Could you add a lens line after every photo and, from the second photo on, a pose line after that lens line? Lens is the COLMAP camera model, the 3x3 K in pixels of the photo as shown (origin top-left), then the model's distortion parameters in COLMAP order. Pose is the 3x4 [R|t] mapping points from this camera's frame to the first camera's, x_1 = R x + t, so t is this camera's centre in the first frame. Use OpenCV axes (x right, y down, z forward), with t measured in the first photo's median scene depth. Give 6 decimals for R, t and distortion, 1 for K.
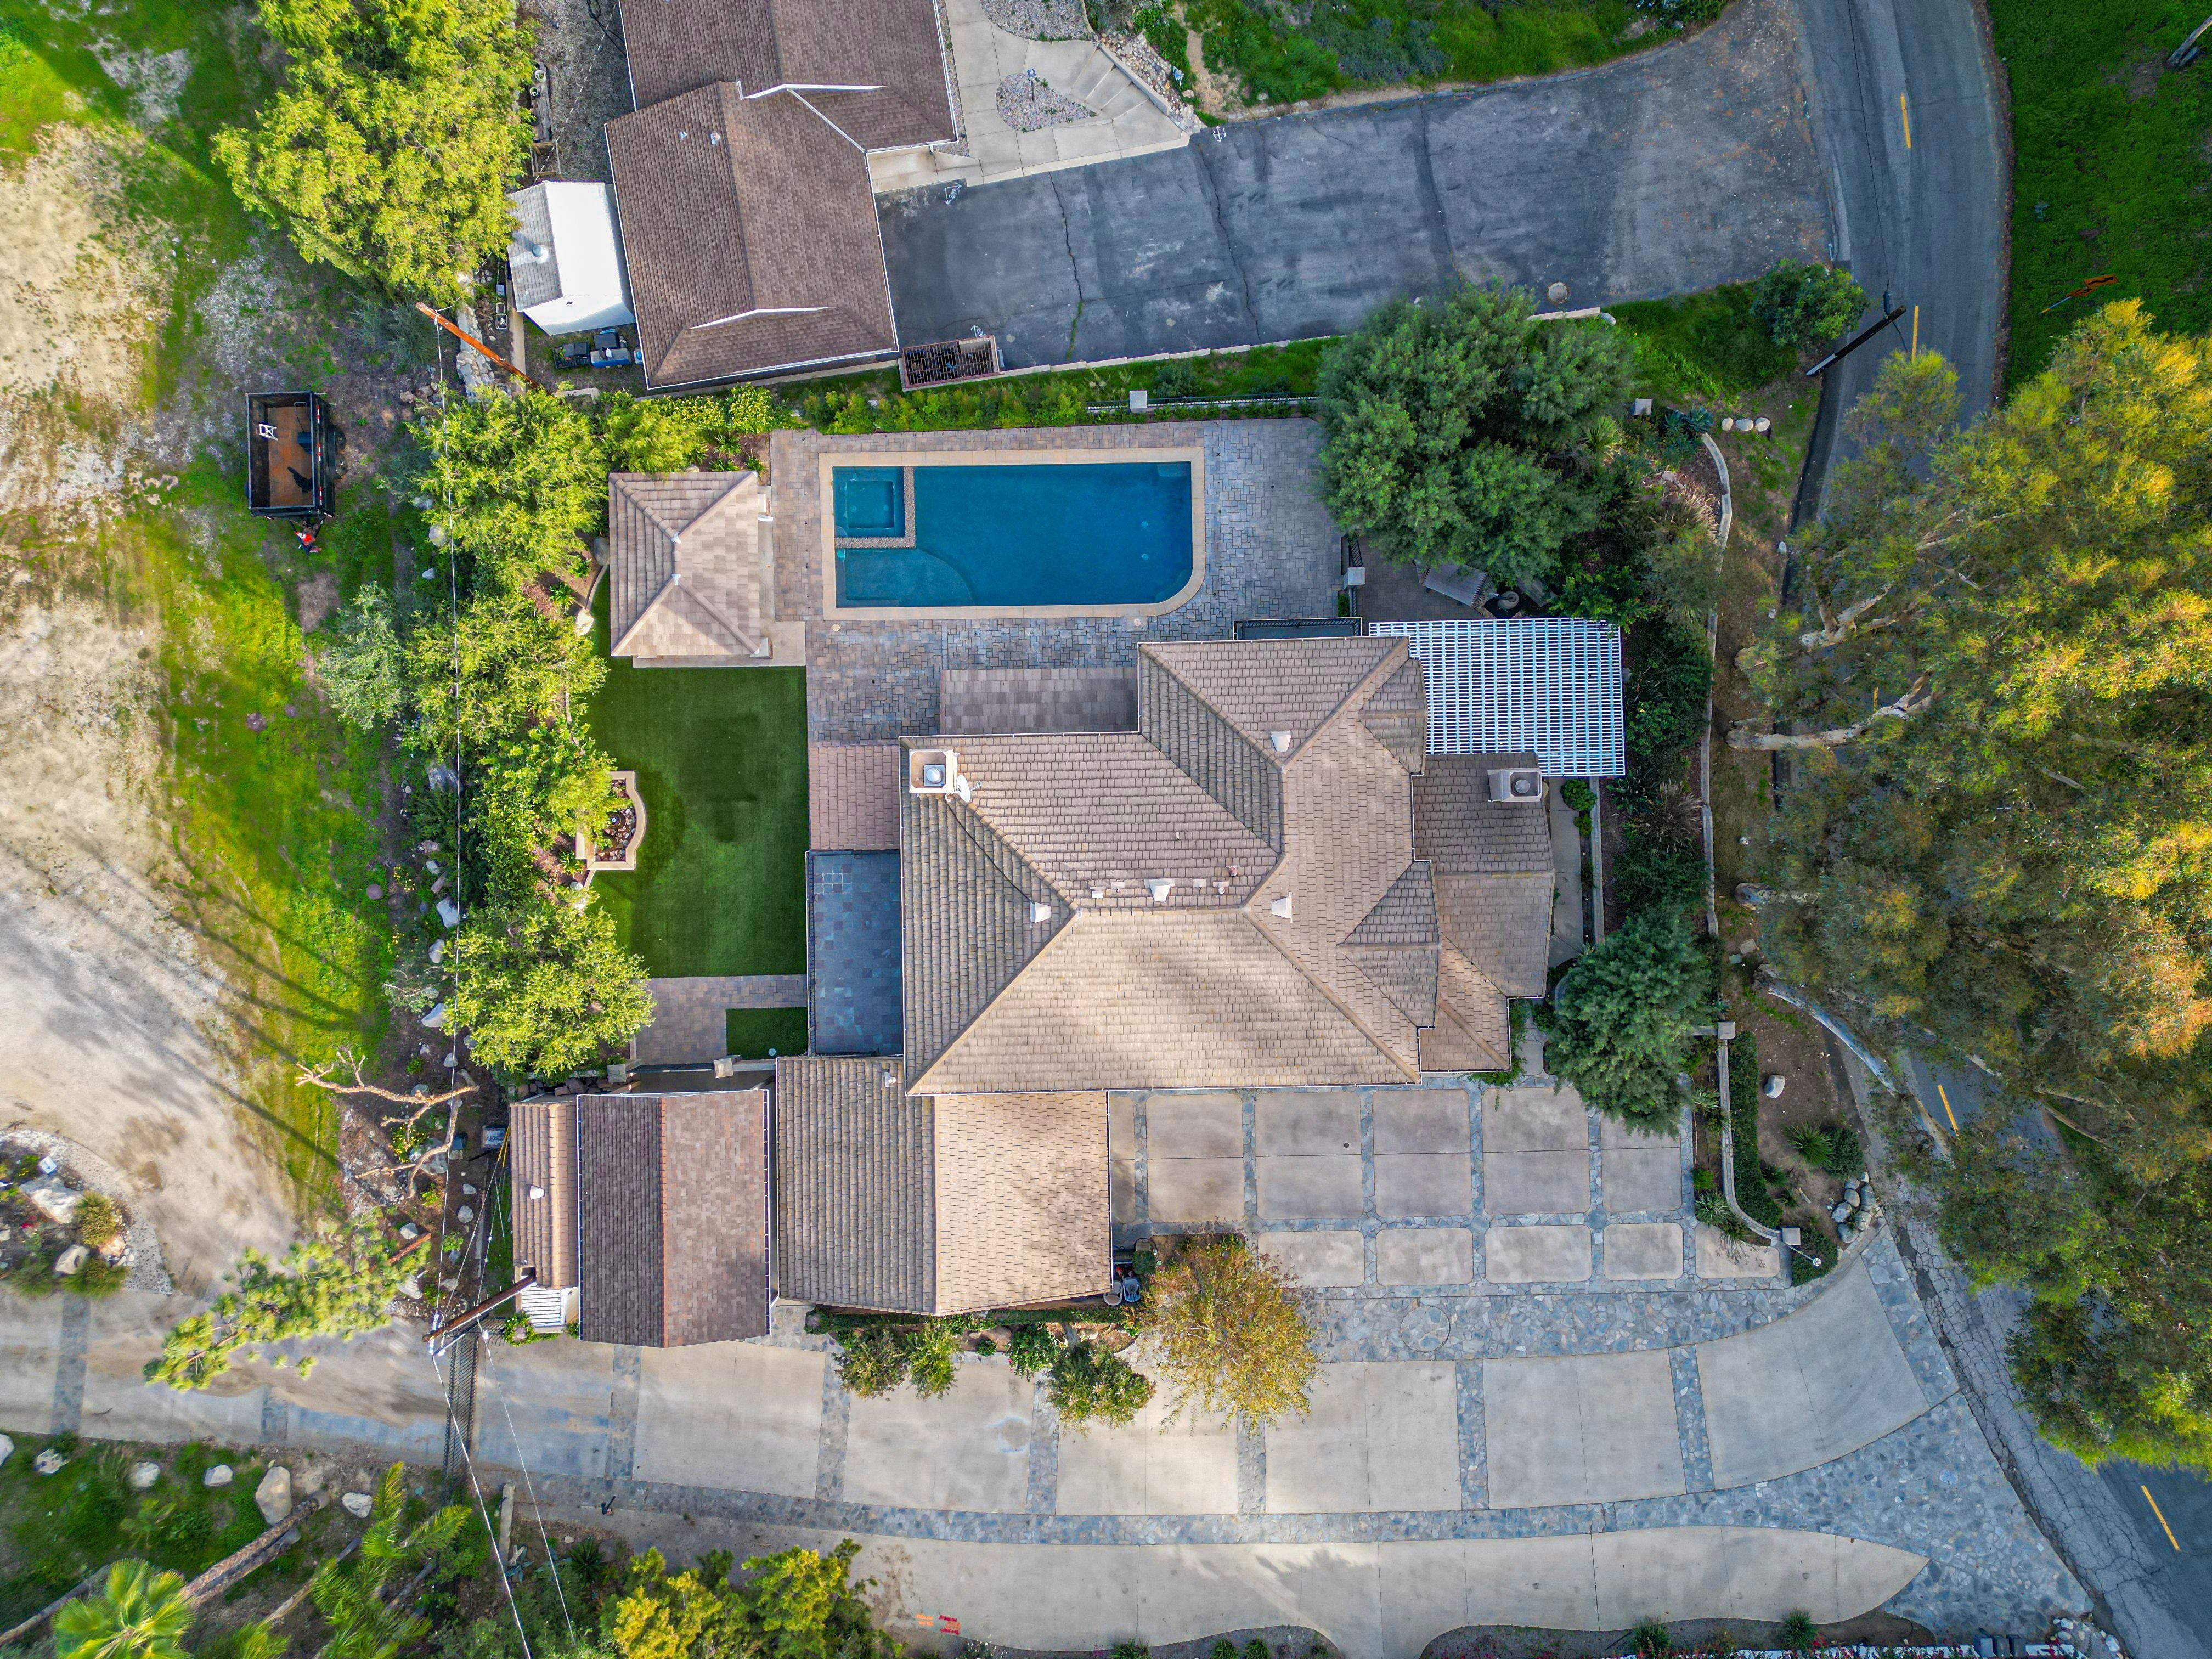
lens RADIAL K [[1548.8, 0, 1106.0], [0, 1548.8, 829.5], [0, 0, 1]] dist [0.028308, -0.006616]
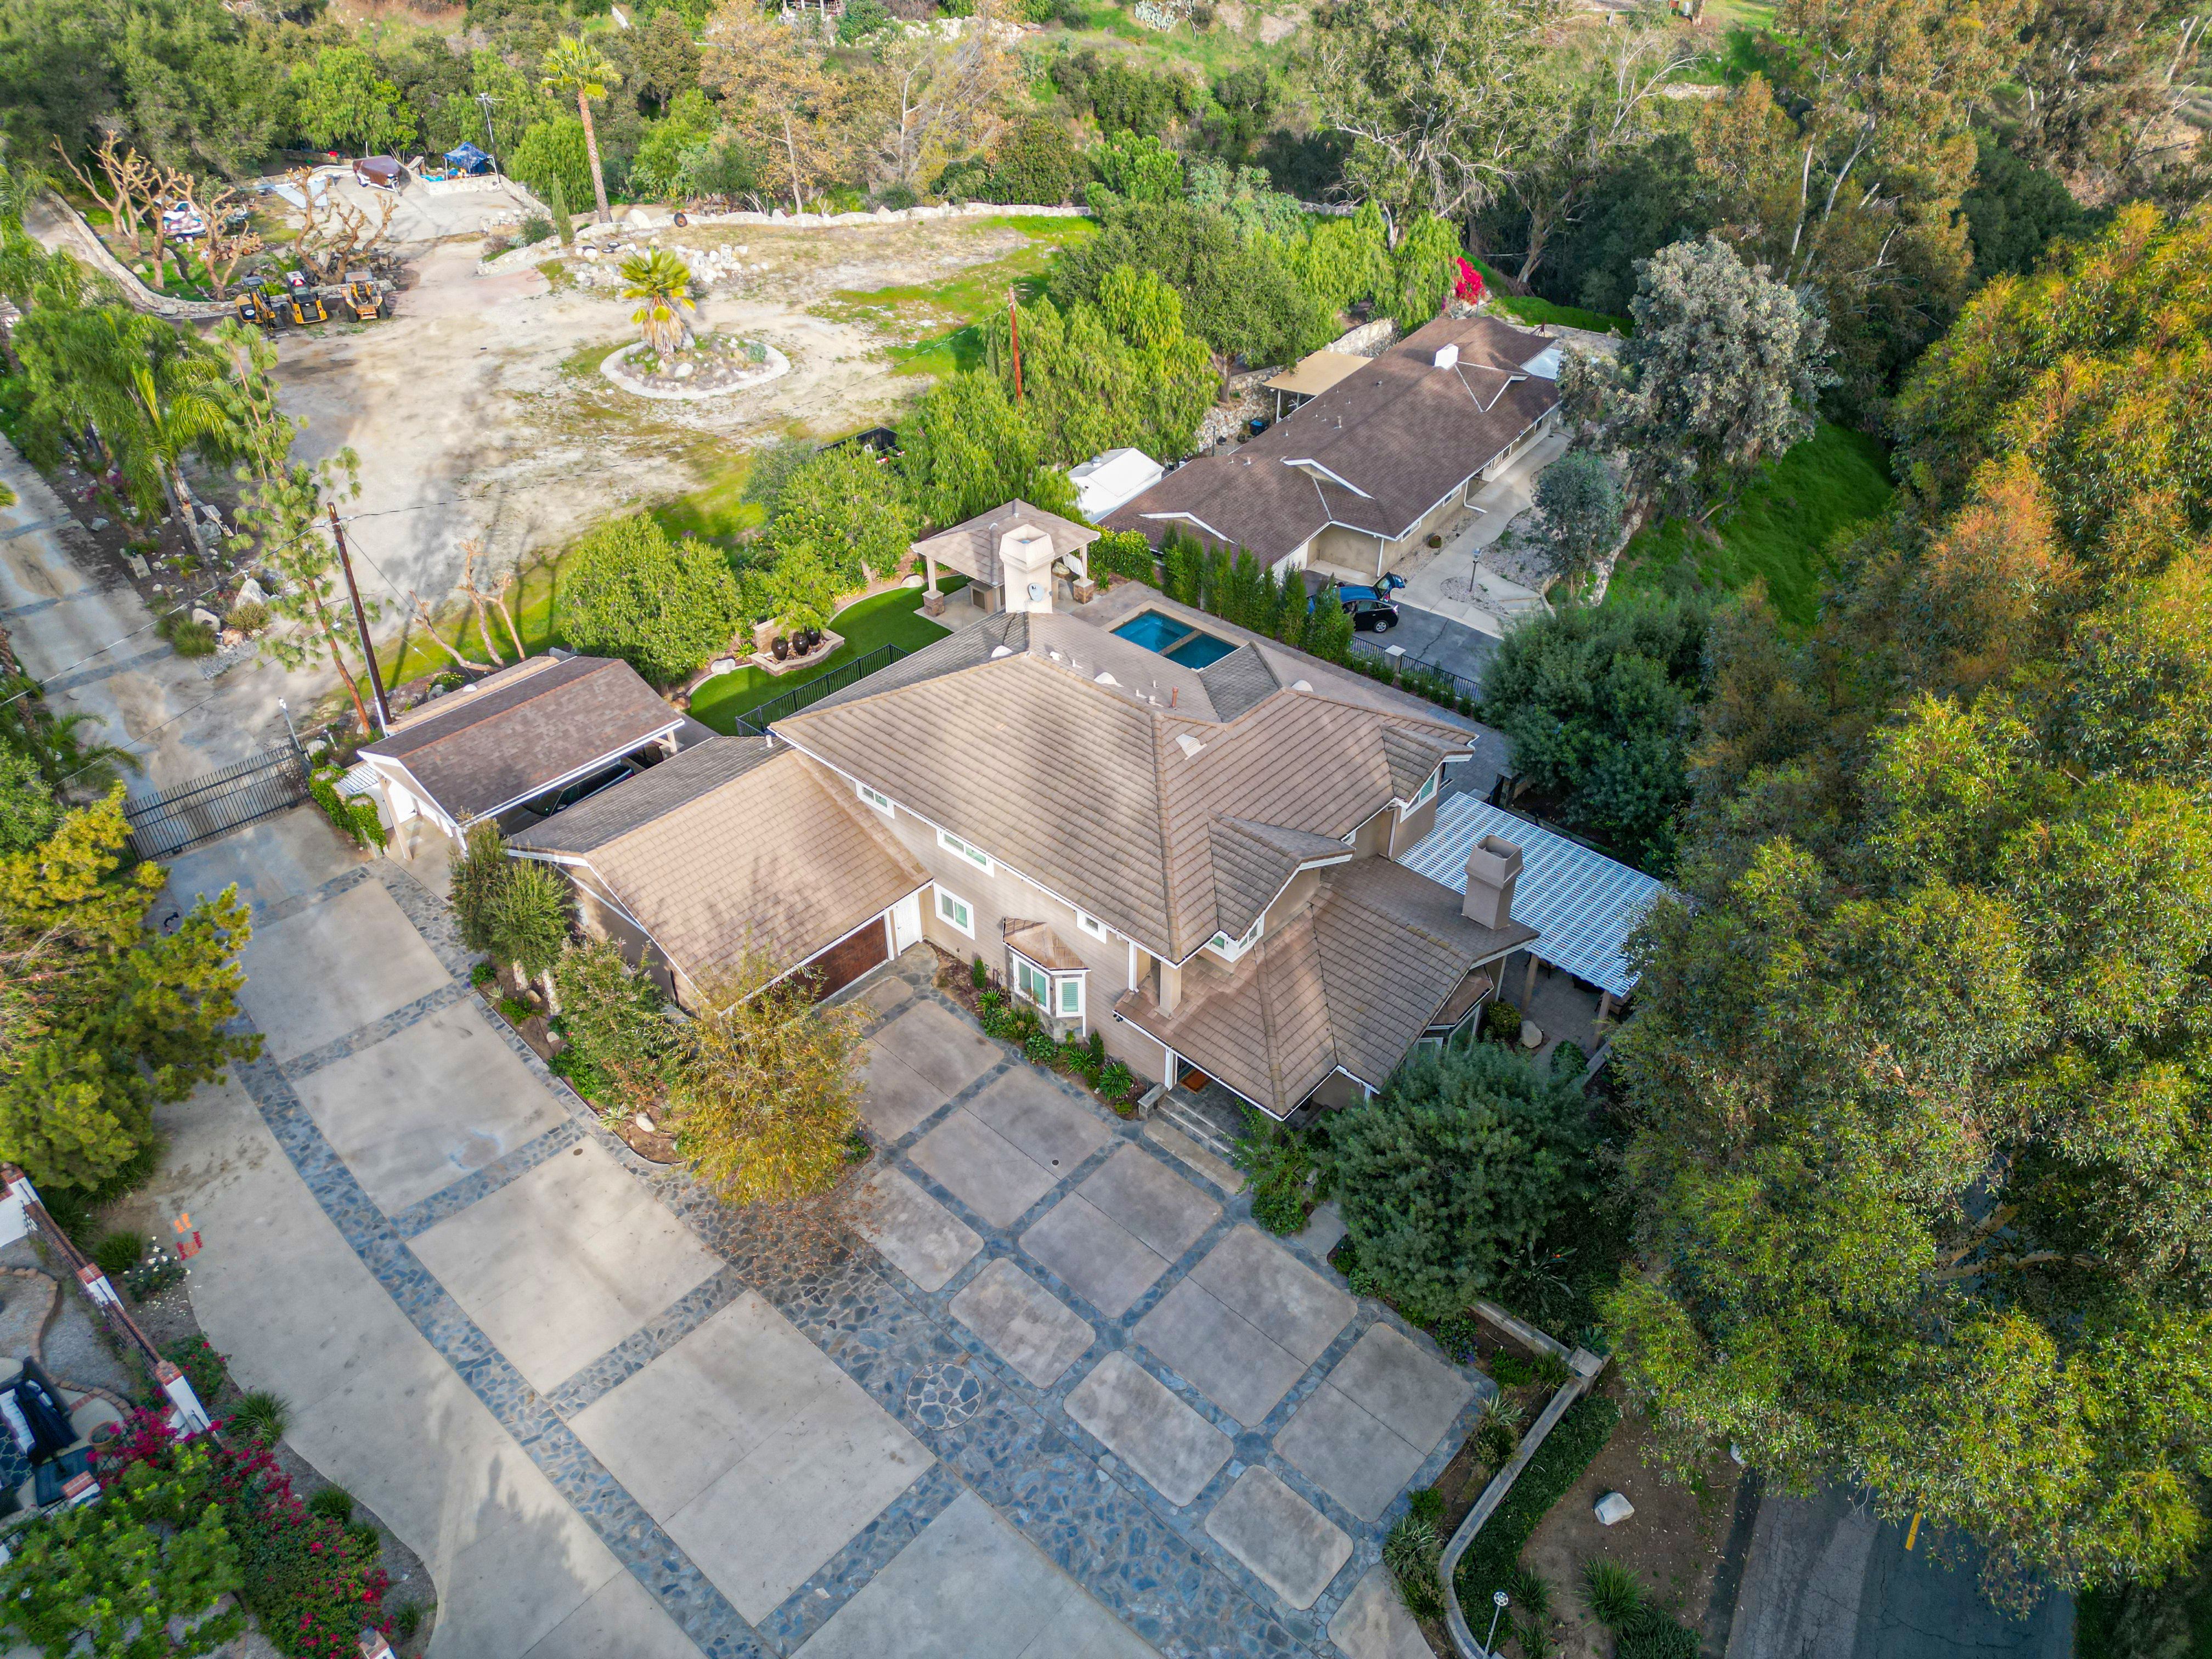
lens RADIAL K [[1548.8, 0, 1106.0], [0, 1548.8, 829.5], [0, 0, 1]] dist [0.028308, -0.006616]
pose [[0.727759, 0.419183, -0.542819, 0.512527], [-0.685821, 0.449424, -0.572422, 0.543705], [0.004007, 0.788862, 0.614557, 0.408621]]
